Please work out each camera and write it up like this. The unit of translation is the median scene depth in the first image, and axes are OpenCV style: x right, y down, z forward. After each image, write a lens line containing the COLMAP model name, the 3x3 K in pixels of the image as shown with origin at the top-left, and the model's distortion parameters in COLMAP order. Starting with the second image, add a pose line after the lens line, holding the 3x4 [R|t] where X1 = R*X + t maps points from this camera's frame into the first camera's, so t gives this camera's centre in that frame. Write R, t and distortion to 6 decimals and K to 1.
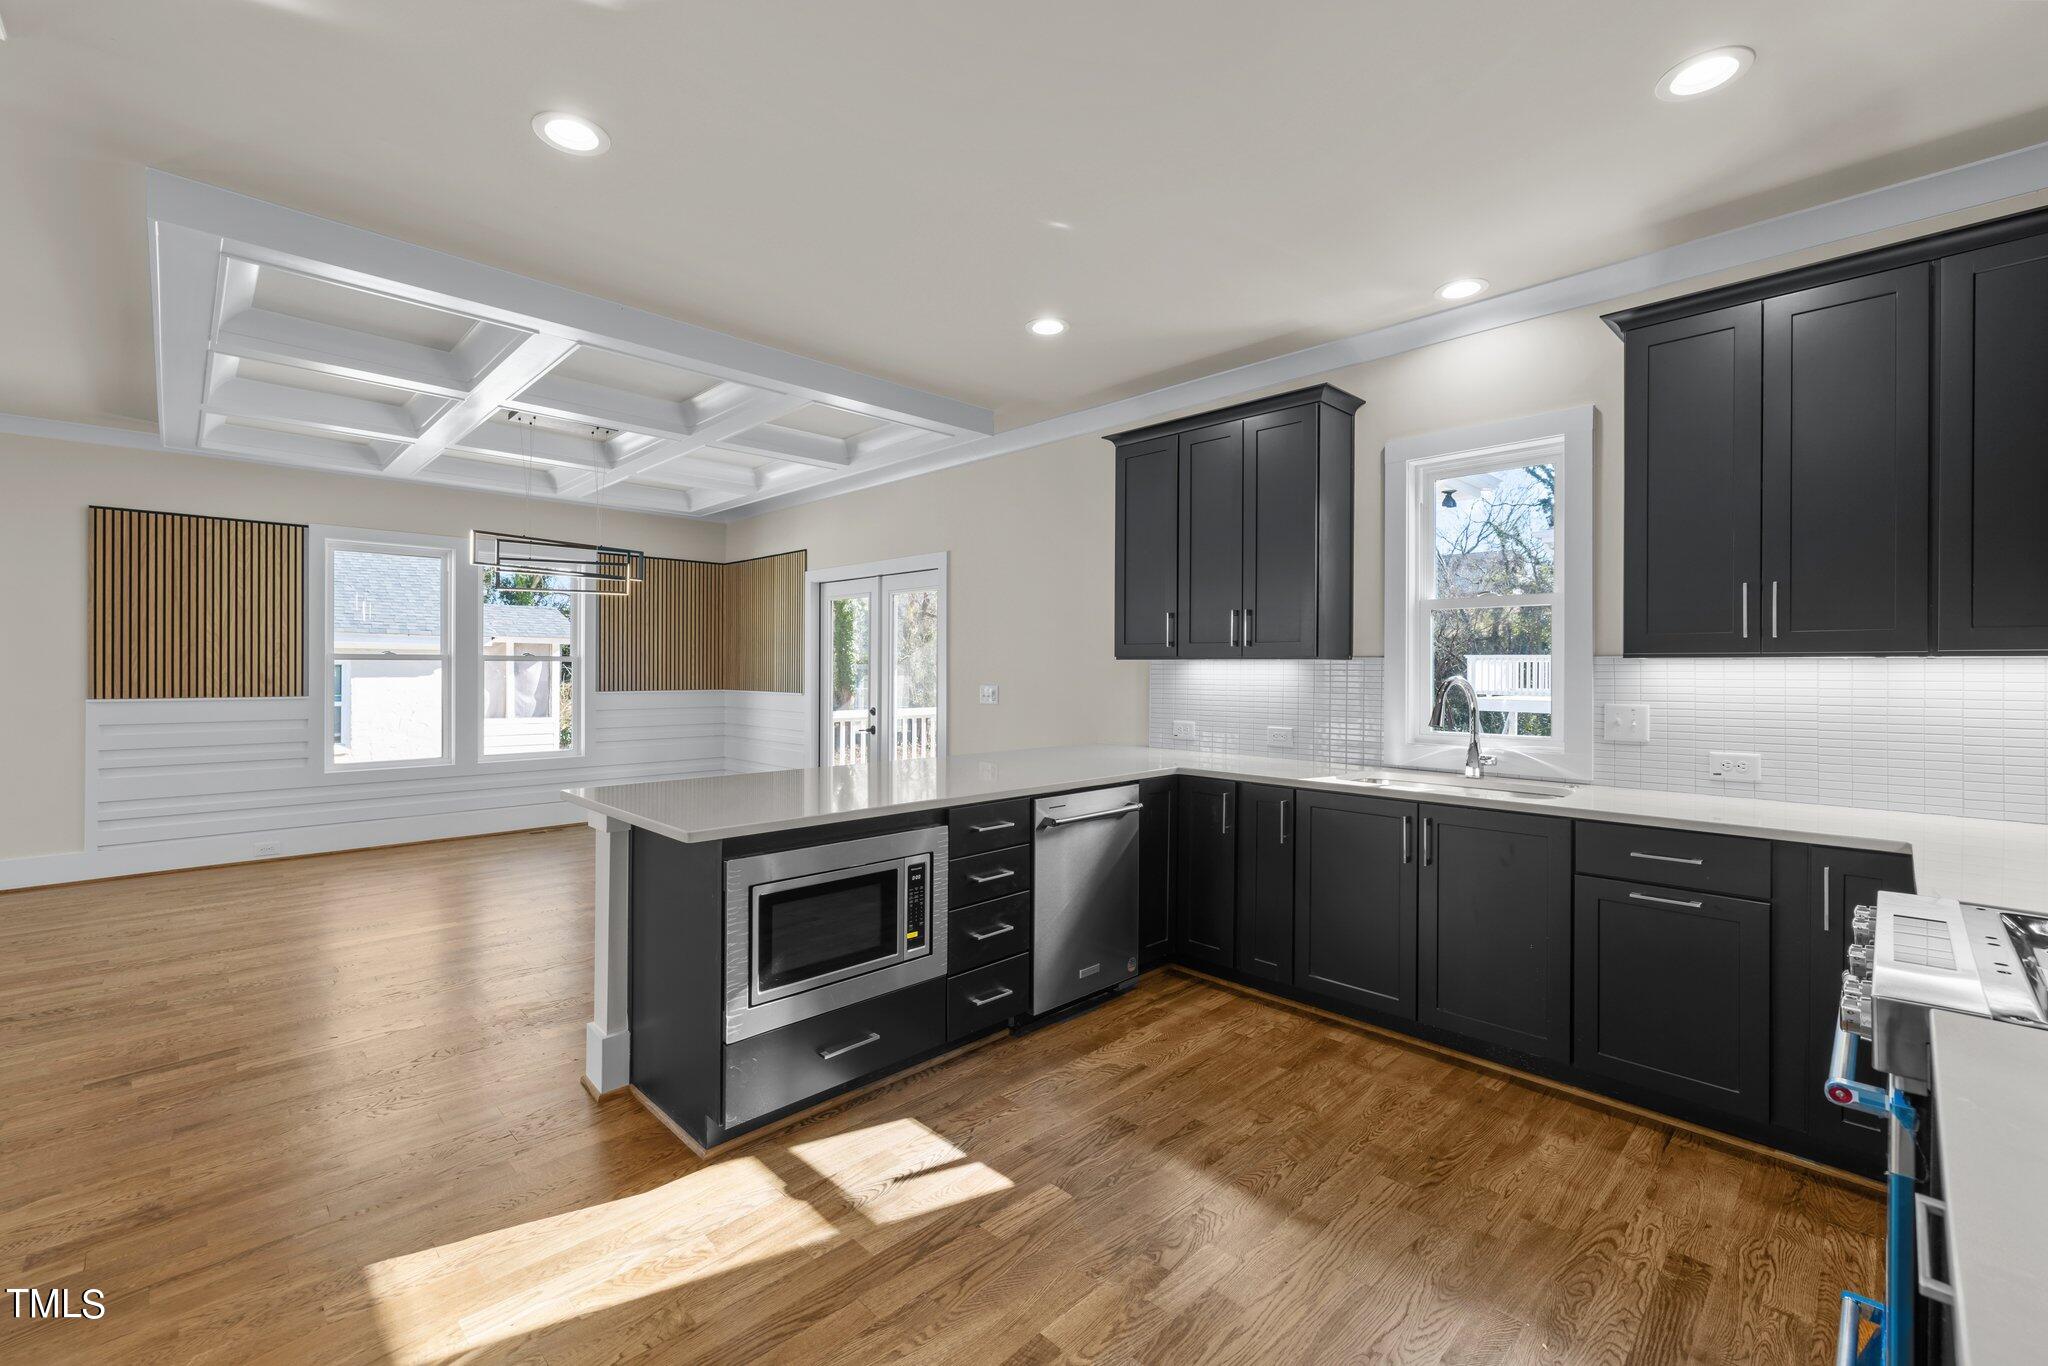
lens RADIAL K [[858.5, 0, 1013.5], [0, 858.5, 664.7], [0, 0, 1]] dist [0.000238, 0.000035]
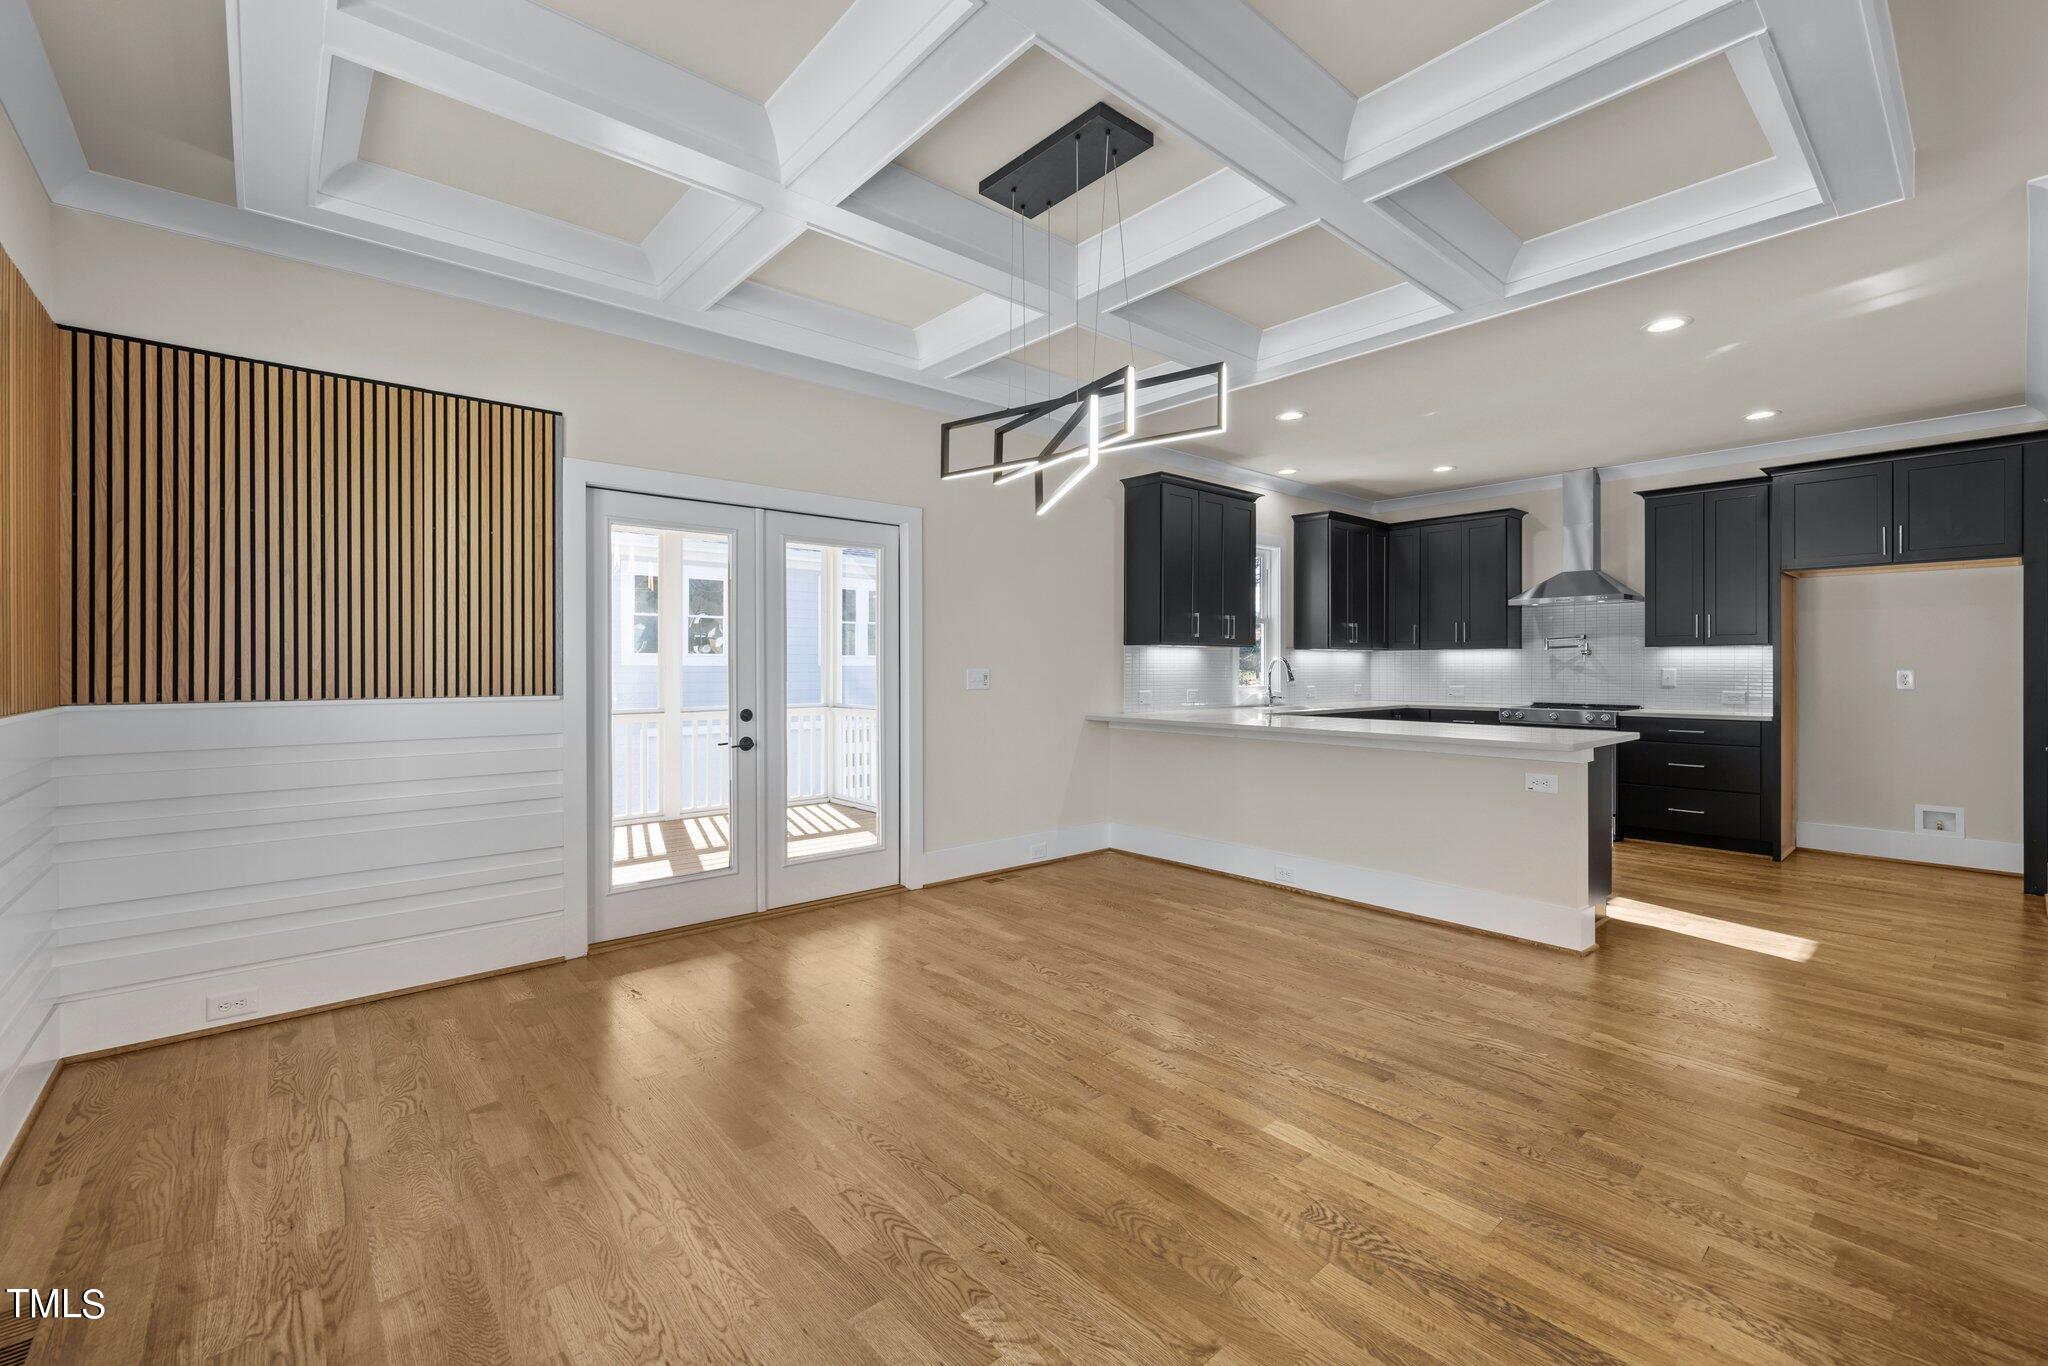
lens RADIAL K [[858.5, 0, 1013.5], [0, 858.5, 664.7], [0, 0, 1]] dist [0.000238, 0.000035]
pose [[0.064620, -0.003830, 0.997903, -0.905596], [-0.004088, 0.999983, 0.004103, 0.014739], [-0.997902, -0.004344, 0.064604, 0.863418]]
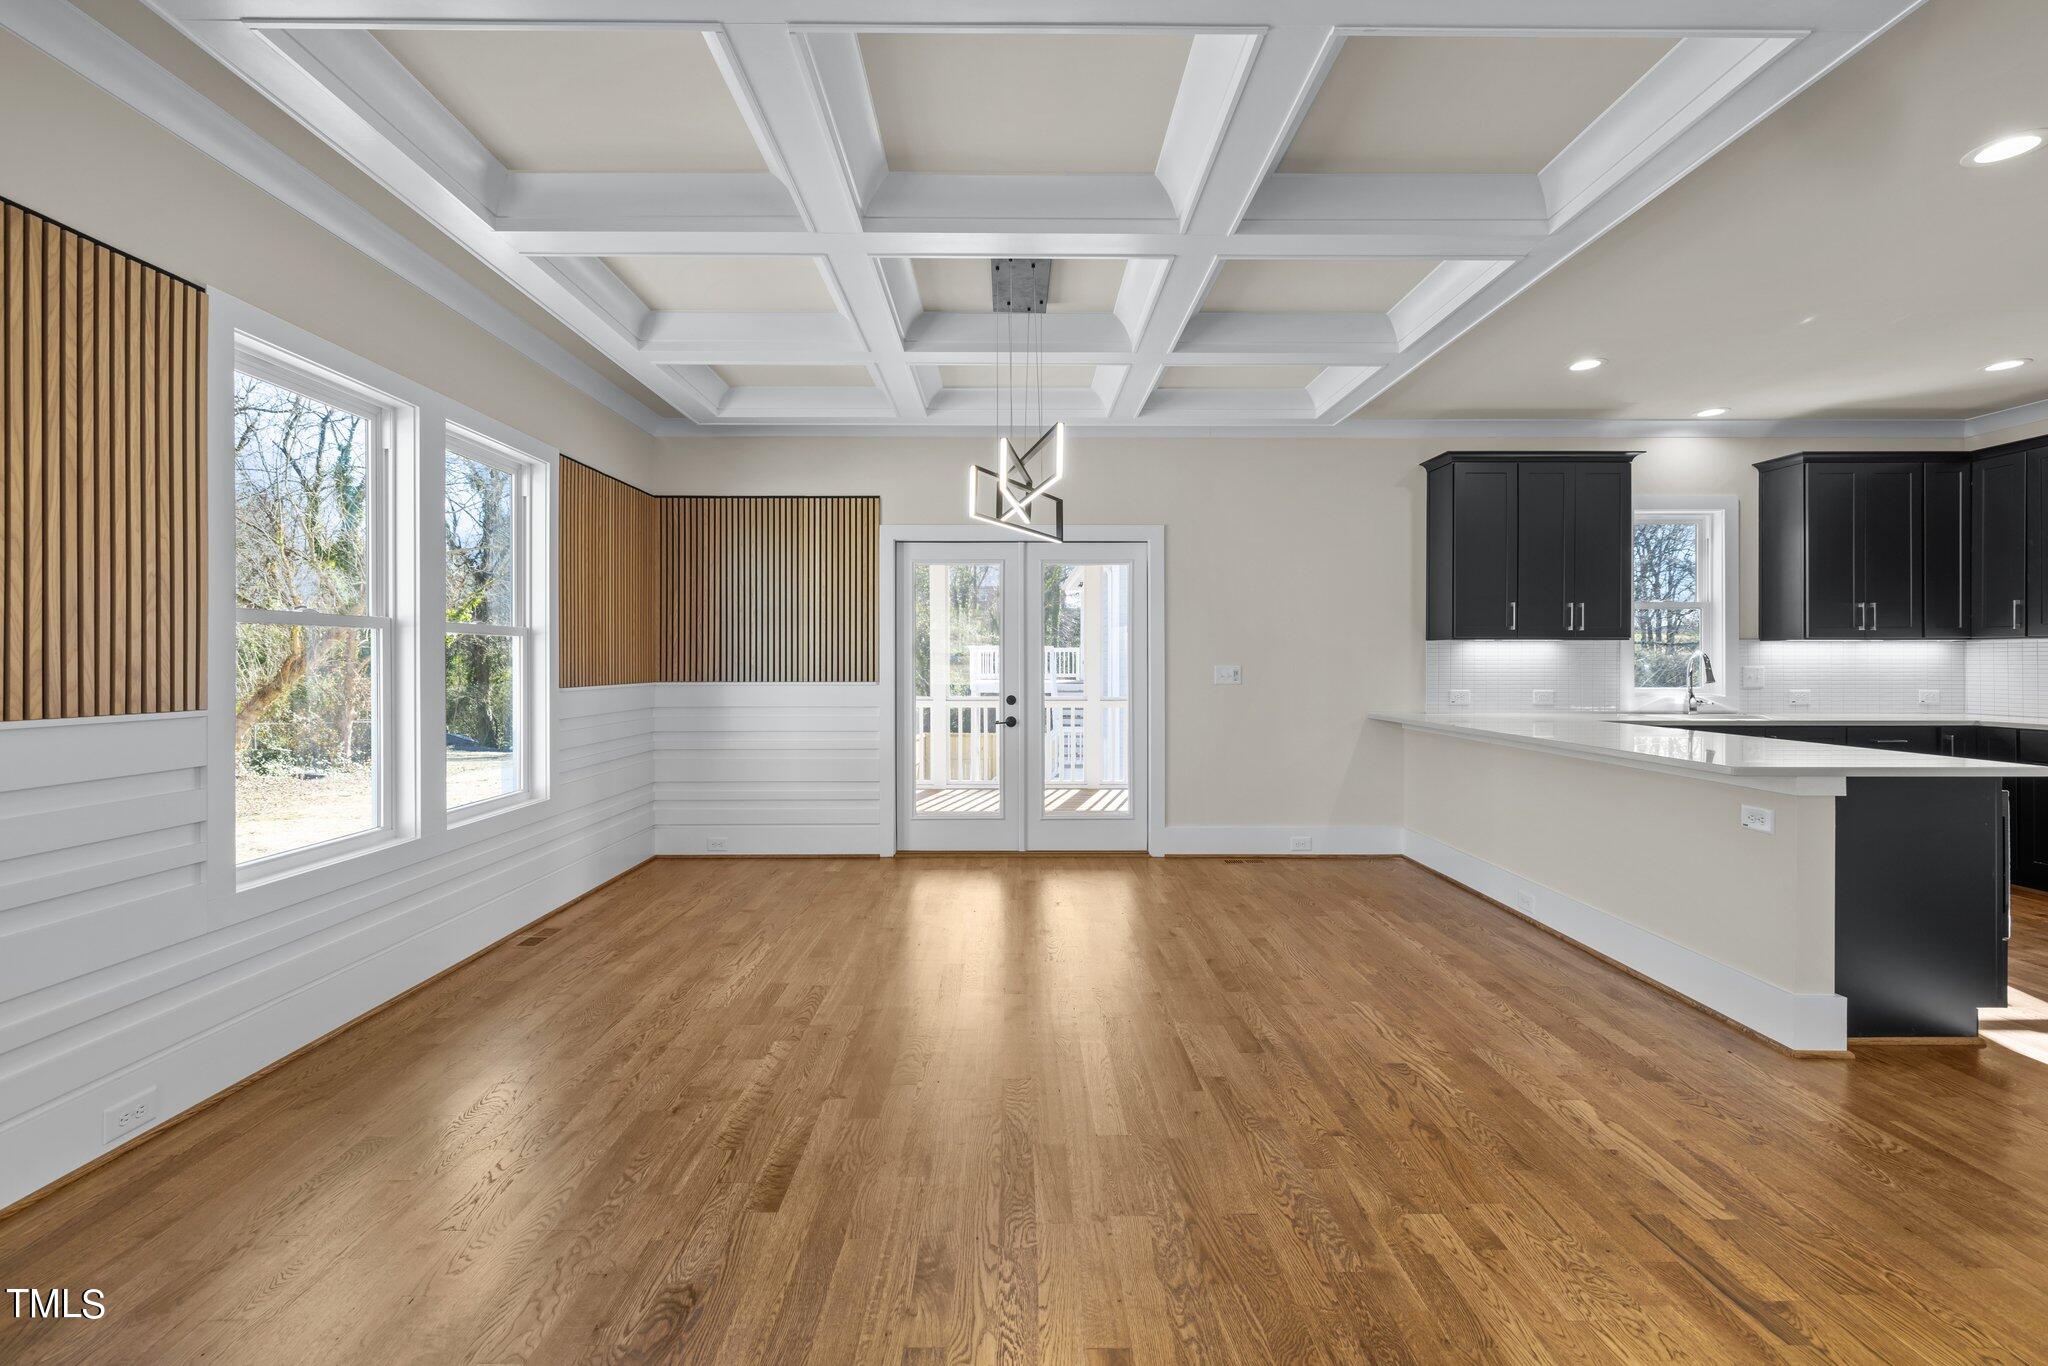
lens RADIAL K [[860.9, 0, 1018.7], [0, 860.9, 654.8], [0, 0, 1]] dist [0.000696, -0.000061]
pose [[0.695484, 0.000514, 0.718541, -0.879037], [0.000565, 0.999999, -0.001262, 0.012012], [-0.718541, 0.001284, 0.695483, 0.457166]]
